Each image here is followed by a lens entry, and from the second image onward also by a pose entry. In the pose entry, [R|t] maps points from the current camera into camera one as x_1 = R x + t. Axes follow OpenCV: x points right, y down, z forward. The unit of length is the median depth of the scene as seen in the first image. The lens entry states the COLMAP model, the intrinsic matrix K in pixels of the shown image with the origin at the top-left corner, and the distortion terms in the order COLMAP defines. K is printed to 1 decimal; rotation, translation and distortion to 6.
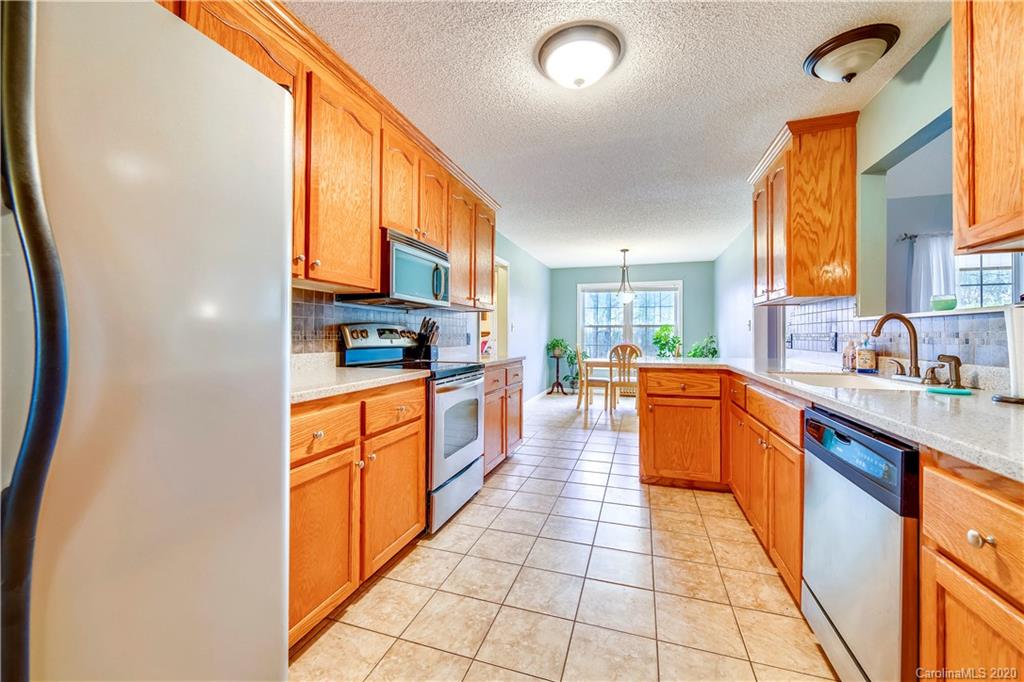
lens RADIAL K [[405.9, 0, 510.3], [0, 405.9, 333.9], [0, 0, 1]] dist [-0.002808, -0.000287]
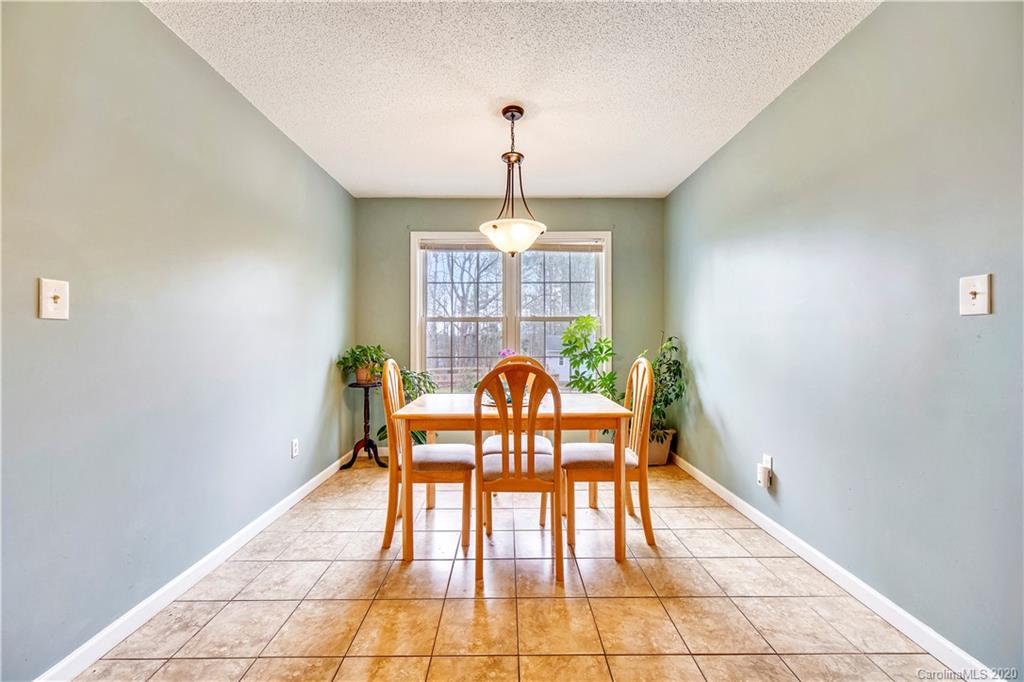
lens RADIAL K [[405.9, 0, 510.3], [0, 405.9, 333.9], [0, 0, 1]] dist [-0.002808, -0.000287]
pose [[0.950228, -0.000190, 0.311555, 0.132337], [0.003788, 0.999933, -0.010945, 0.005048], [-0.311532, 0.011580, 0.950165, 0.527248]]
